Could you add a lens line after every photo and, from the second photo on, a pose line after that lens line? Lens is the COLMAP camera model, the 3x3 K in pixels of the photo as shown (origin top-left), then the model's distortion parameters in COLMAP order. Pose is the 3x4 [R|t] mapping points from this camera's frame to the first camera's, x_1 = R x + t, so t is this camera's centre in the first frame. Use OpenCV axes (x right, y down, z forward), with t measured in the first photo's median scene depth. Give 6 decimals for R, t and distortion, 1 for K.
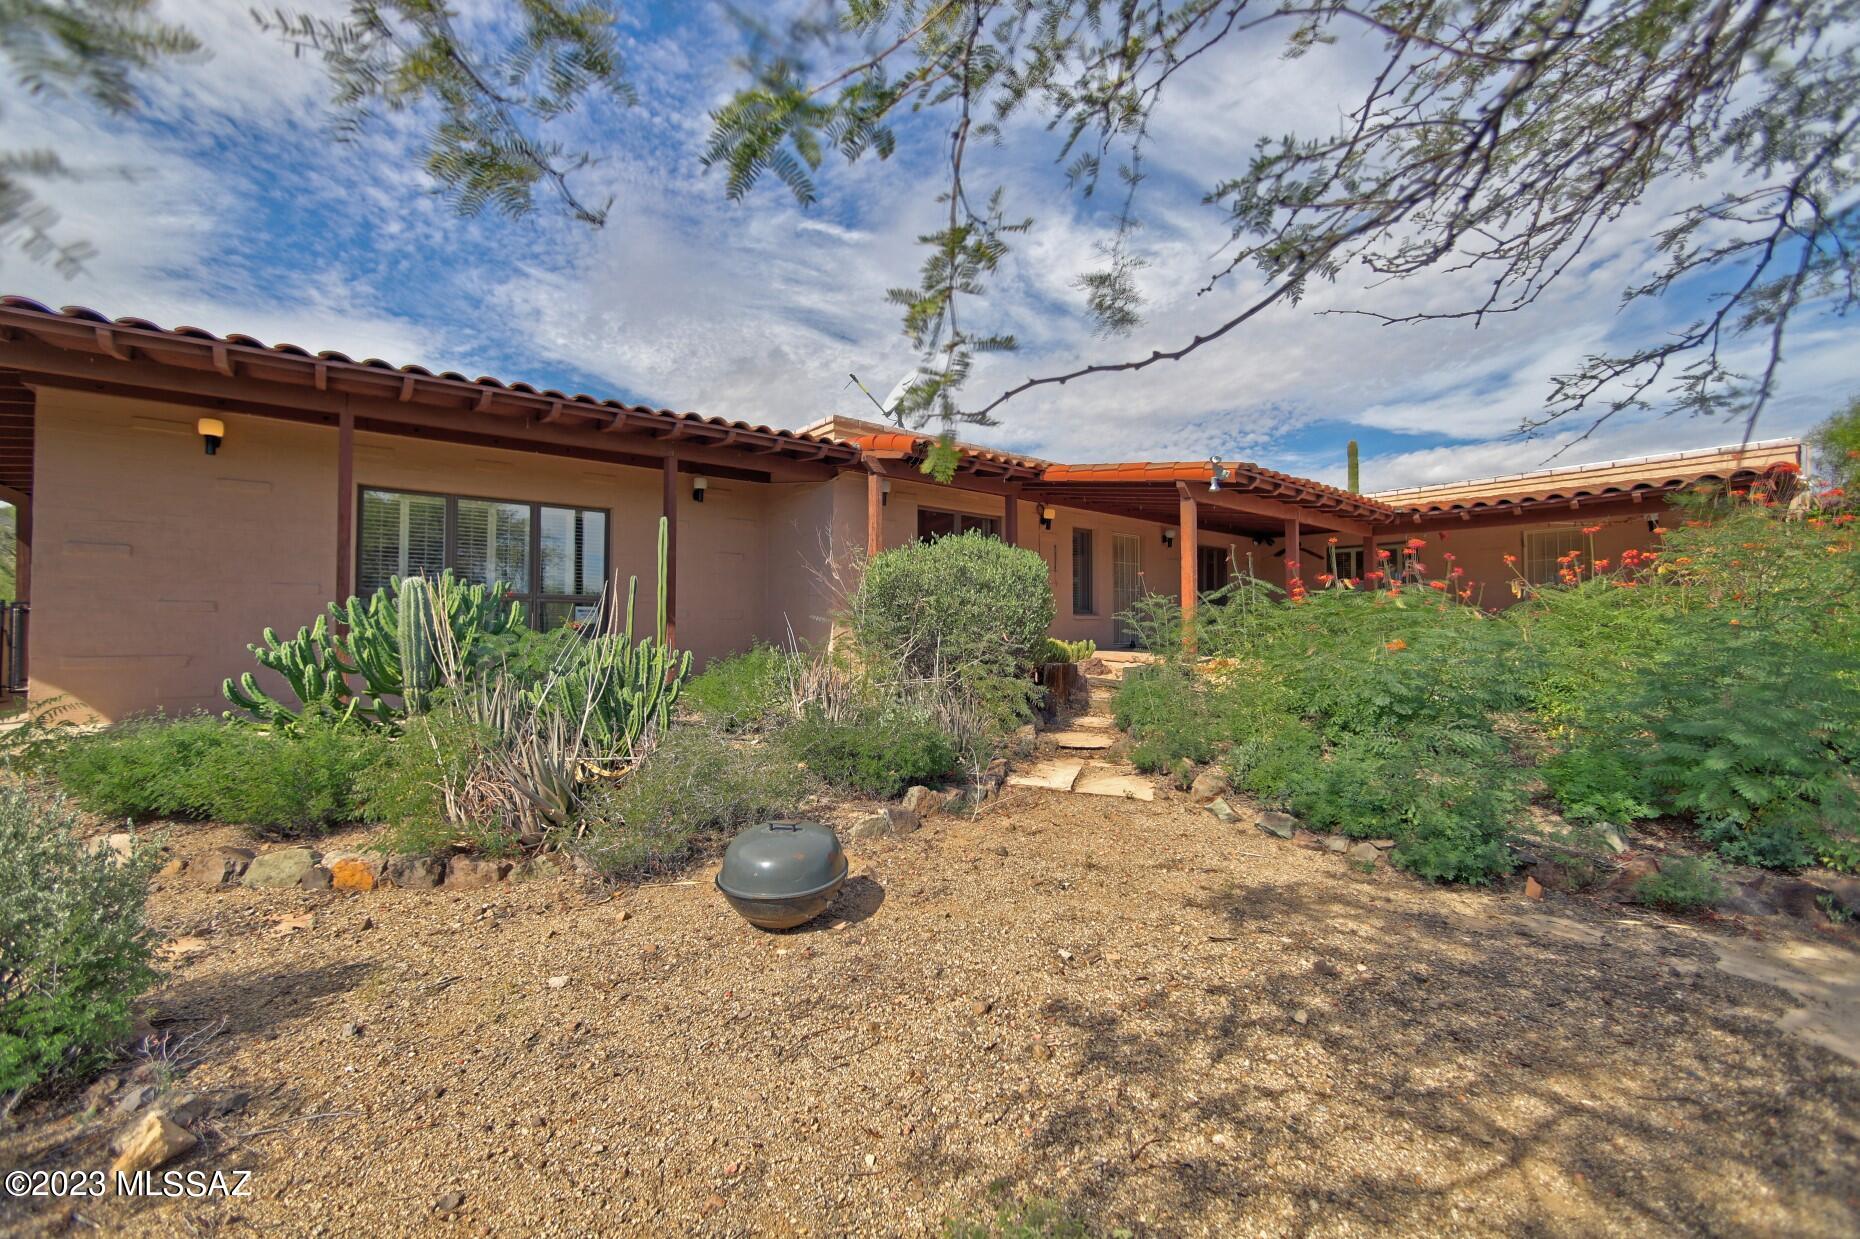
lens RADIAL K [[756.0, 0, 925.8], [0, 756.0, 616.7], [0, 0, 1]] dist [-0.021146, 0.001693]
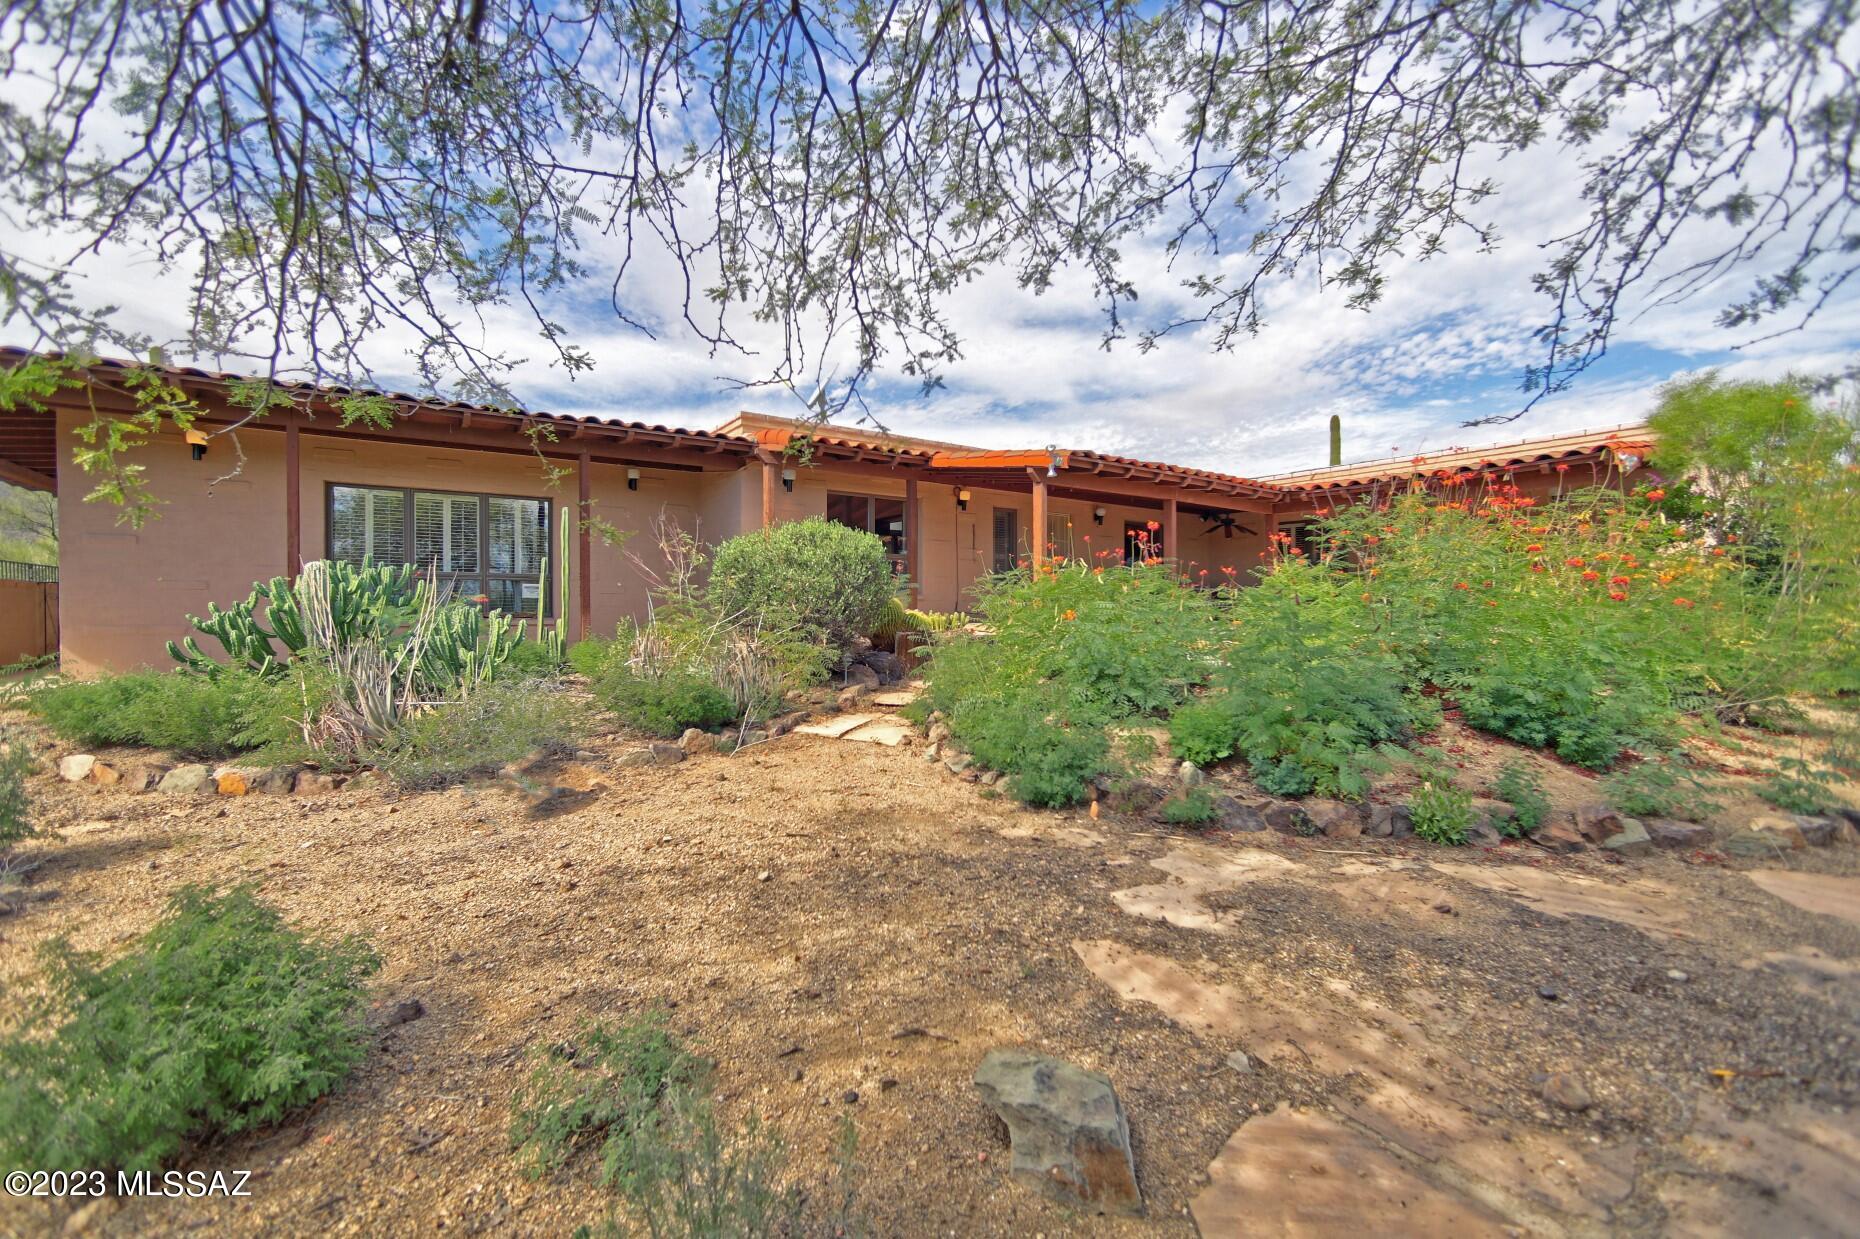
lens RADIAL K [[756.0, 0, 930.3], [0, 756.0, 609.8], [0, 0, 1]] dist [-0.021146, 0.001693]
pose [[0.997453, -0.001632, -0.071304, 0.368442], [0.003136, 0.999775, 0.020985, 0.005249], [0.071254, -0.021155, 0.997234, -0.149994]]
